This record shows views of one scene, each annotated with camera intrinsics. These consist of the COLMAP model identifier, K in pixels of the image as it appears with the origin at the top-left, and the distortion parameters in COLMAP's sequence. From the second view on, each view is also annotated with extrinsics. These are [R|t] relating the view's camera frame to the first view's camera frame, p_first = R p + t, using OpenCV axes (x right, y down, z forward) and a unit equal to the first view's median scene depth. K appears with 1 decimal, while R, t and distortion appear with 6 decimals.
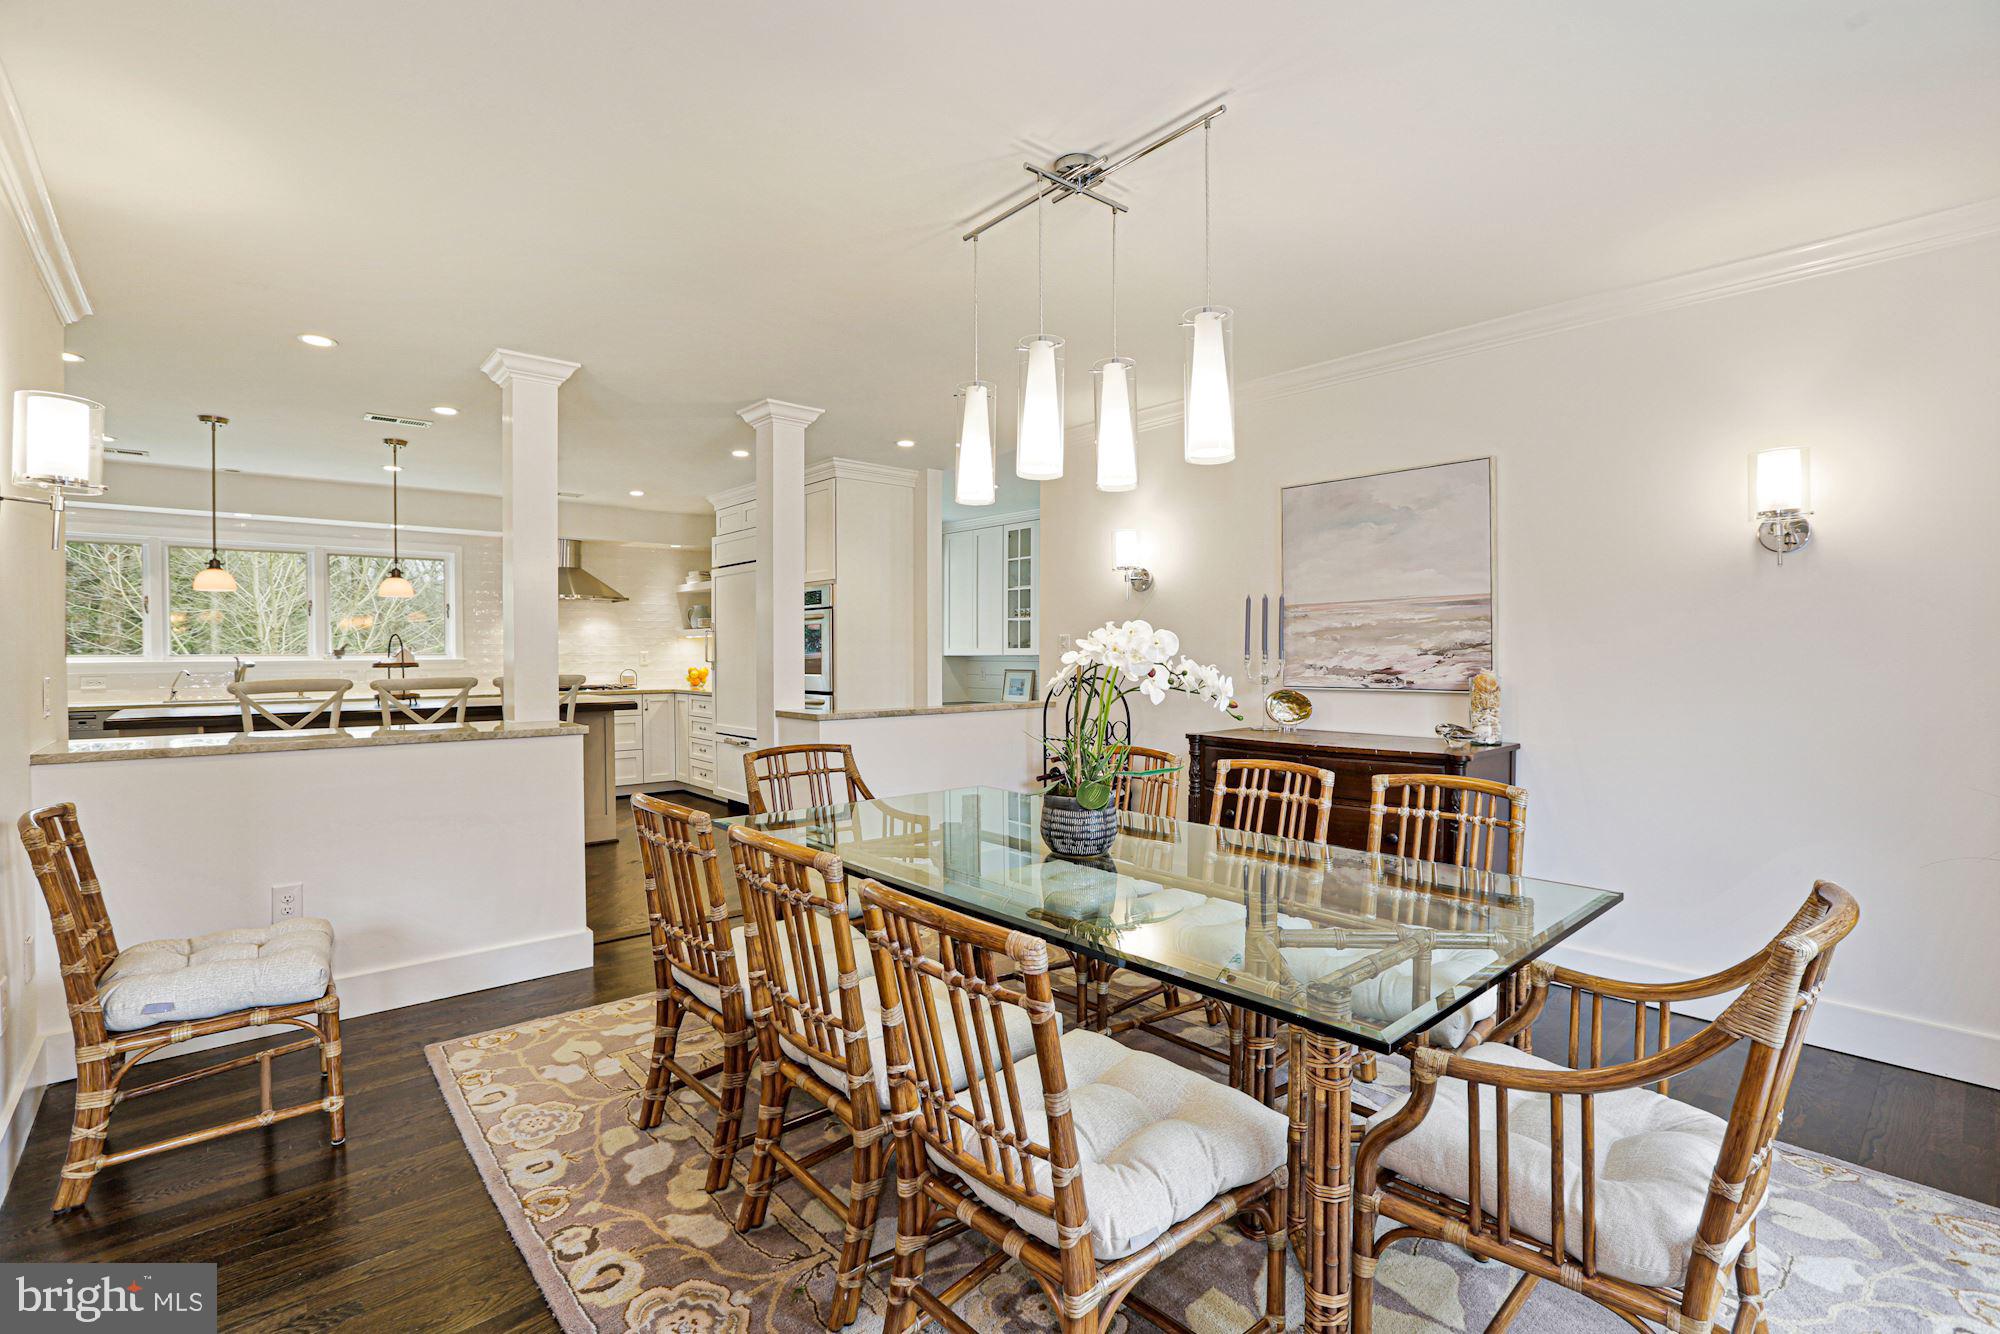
lens RADIAL K [[919.0, 0, 997.3], [0, 919.0, 669.1], [0, 0, 1]] dist [-0.025348, 0.009230]
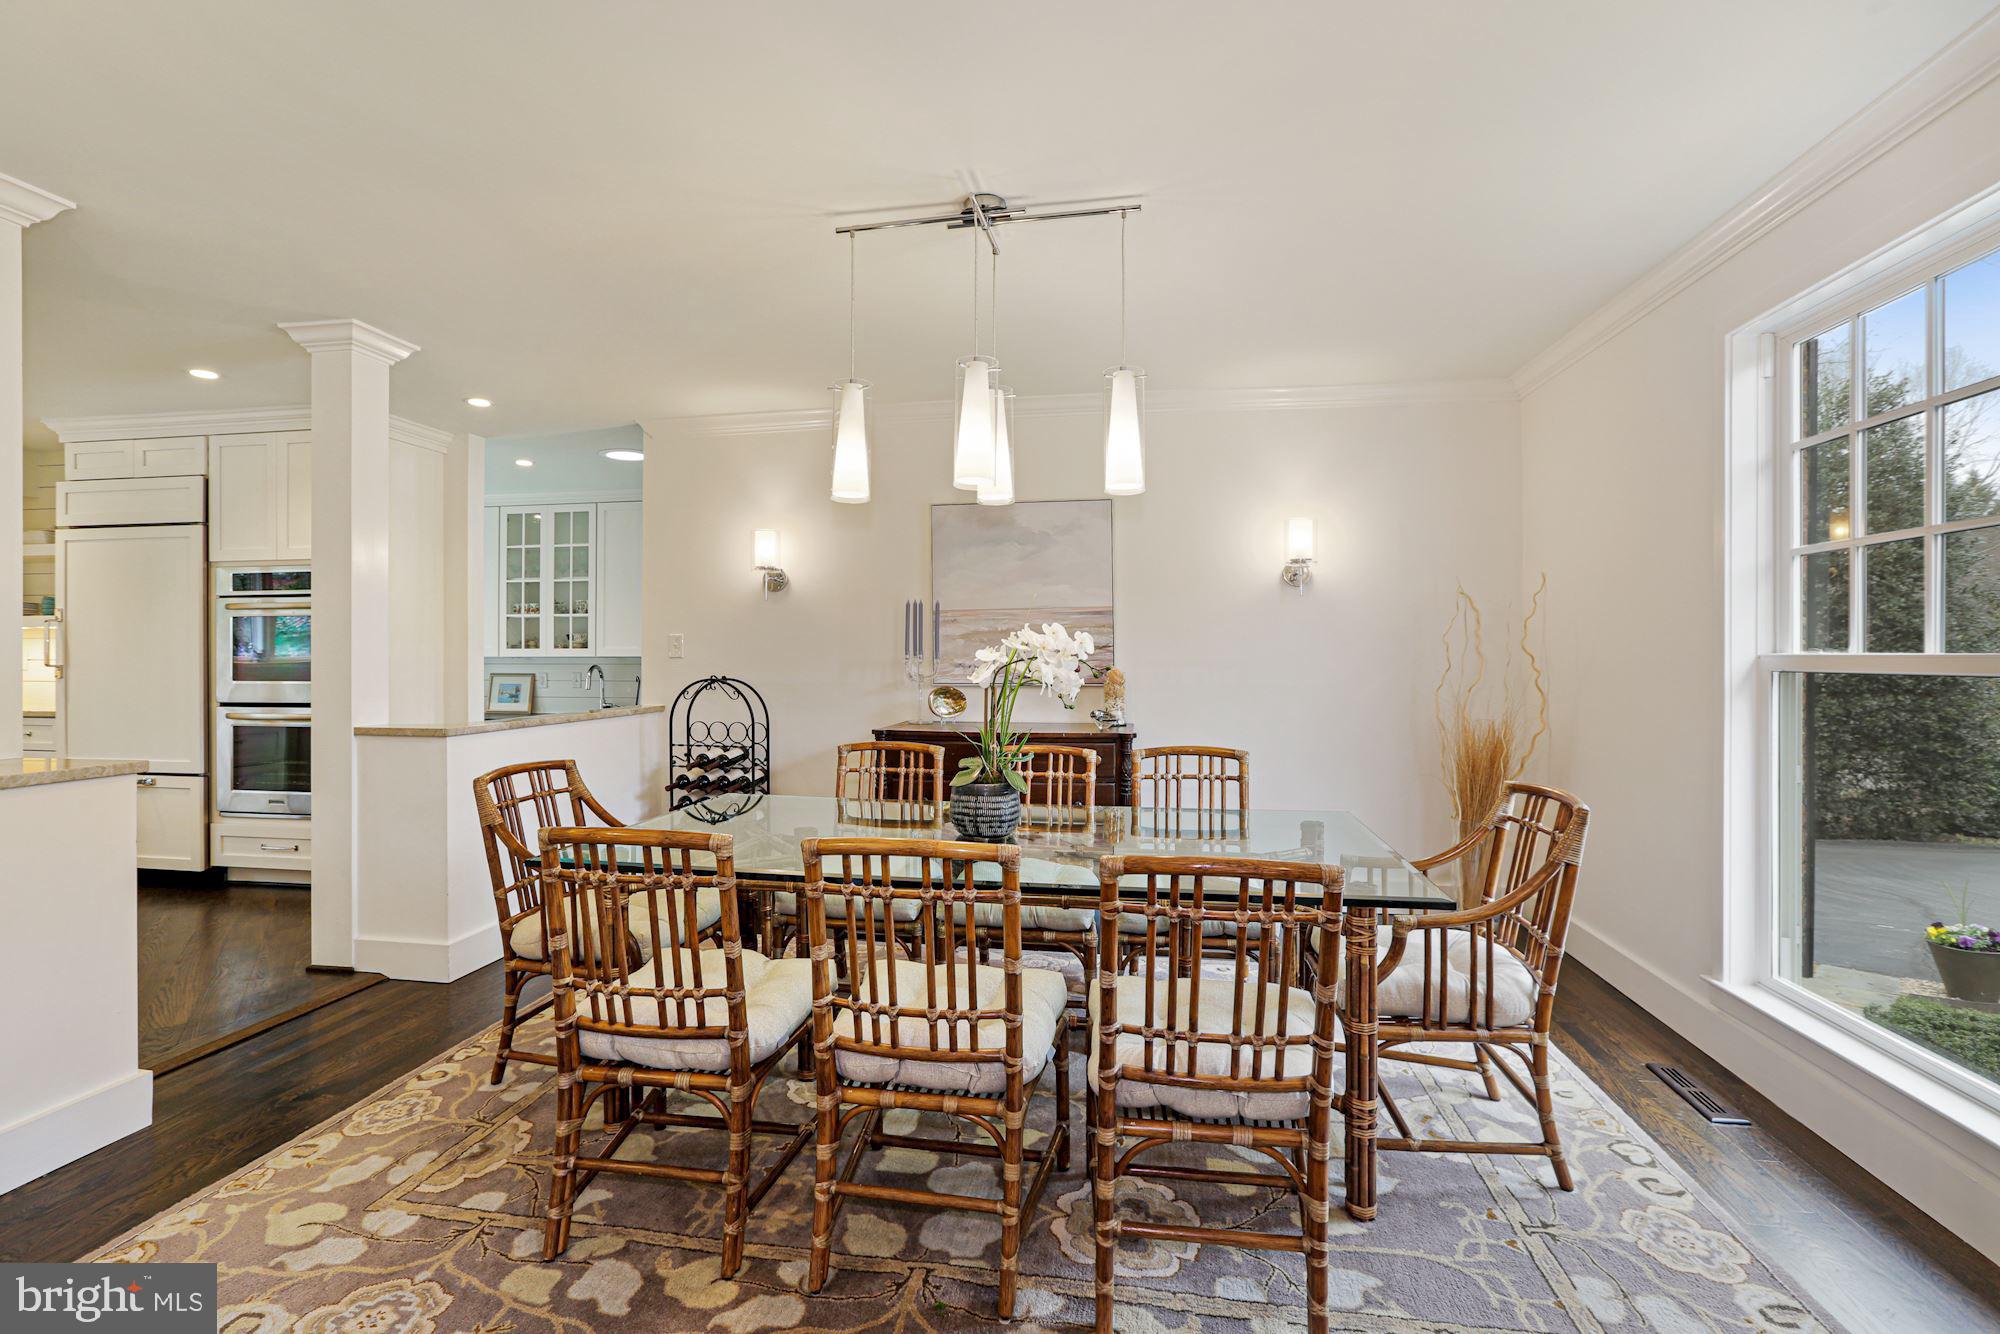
lens RADIAL K [[919.0, 0, 1001.2], [0, 919.0, 652.8], [0, 0, 1]] dist [-0.025348, 0.009230]
pose [[0.779820, 0.002172, 0.626000, -0.360248], [0.010893, 0.999795, -0.017038, 0.002067], [-0.625909, 0.020106, 0.779637, 0.090815]]
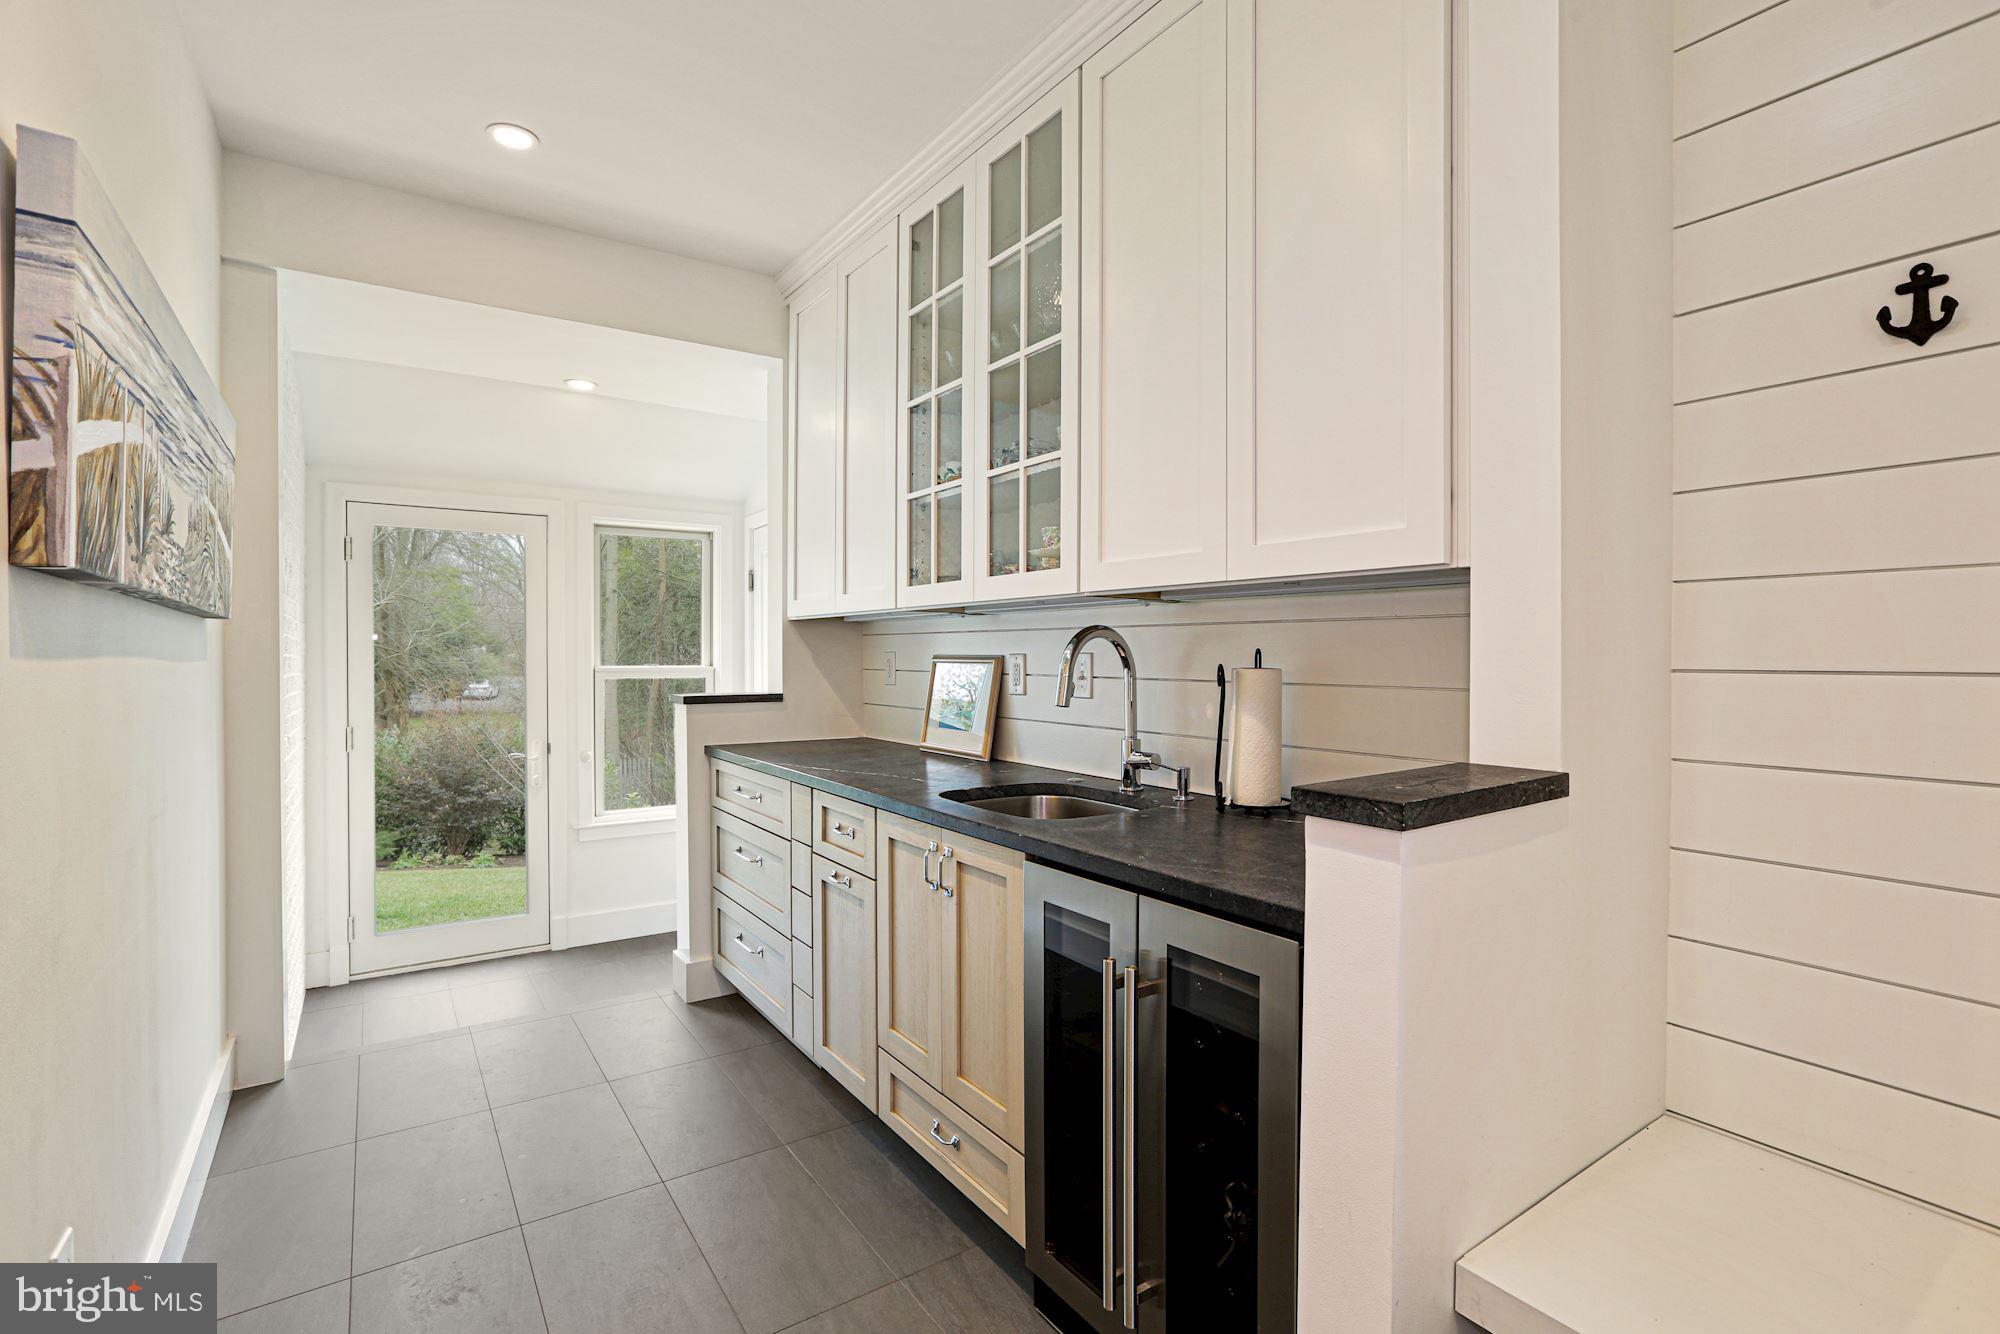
lens RADIAL K [[919.0, 0, 998.1], [0, 919.0, 672.3], [0, 0, 1]] dist [-0.025348, 0.009230]
pose [[0.992659, 0.008808, -0.120622, 0.184905], [-0.008973, 0.999959, -0.000825, 0.017257], [0.120610, 0.001902, 0.992698, 1.514251]]
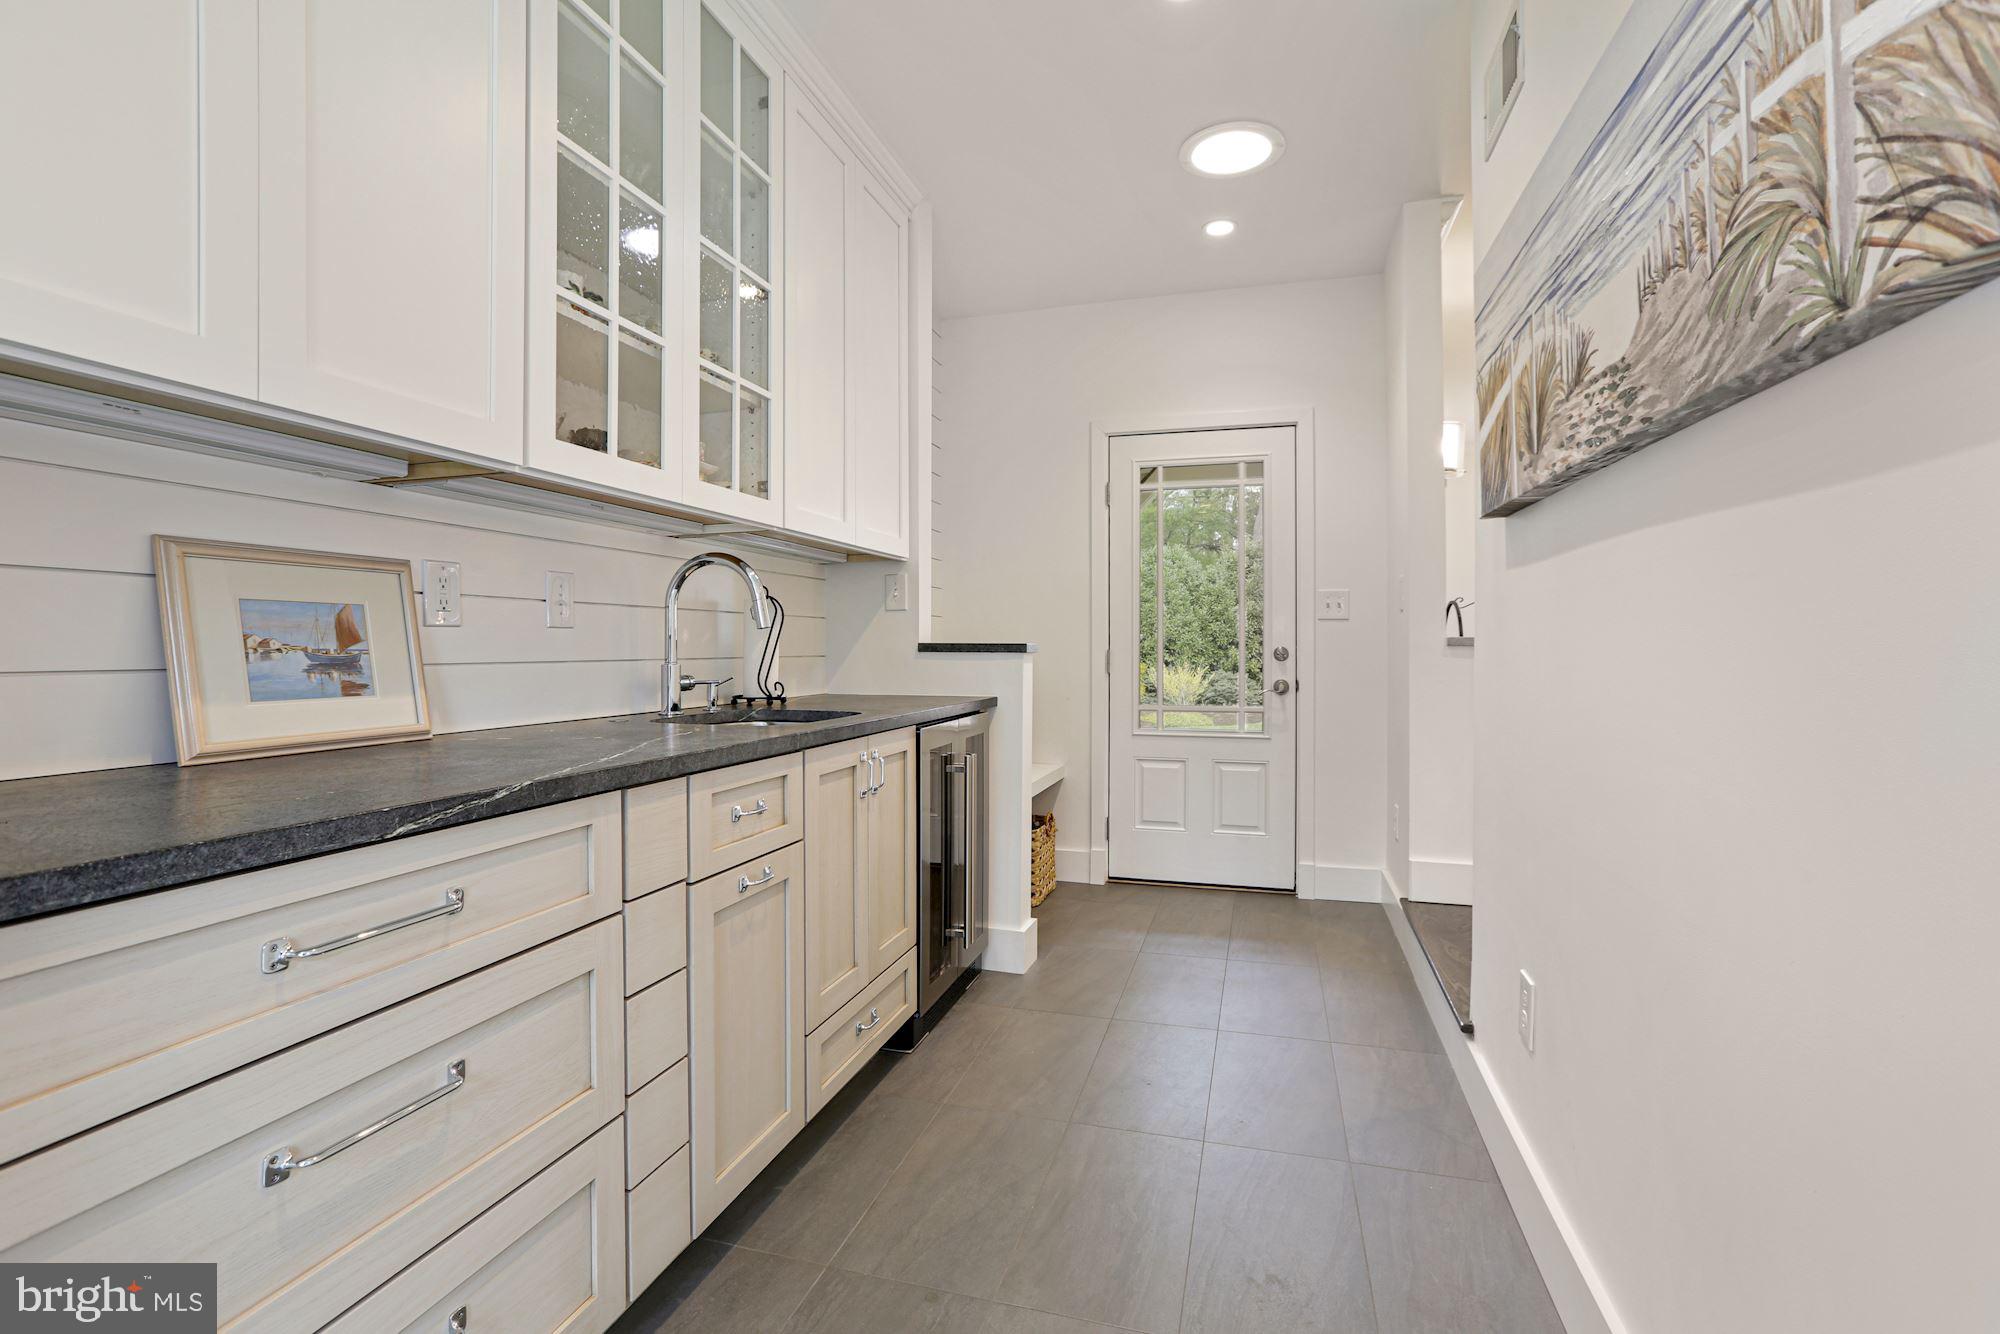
lens RADIAL K [[919.0, 0, 1001.0], [0, 919.0, 648.3], [0, 0, 1]] dist [-0.025348, 0.009230]
pose [[-0.534647, -0.003360, 0.845069, -0.426238], [0.015247, 0.999791, 0.013622, 0.044214], [-0.844938, 0.020168, -0.534484, 2.256100]]
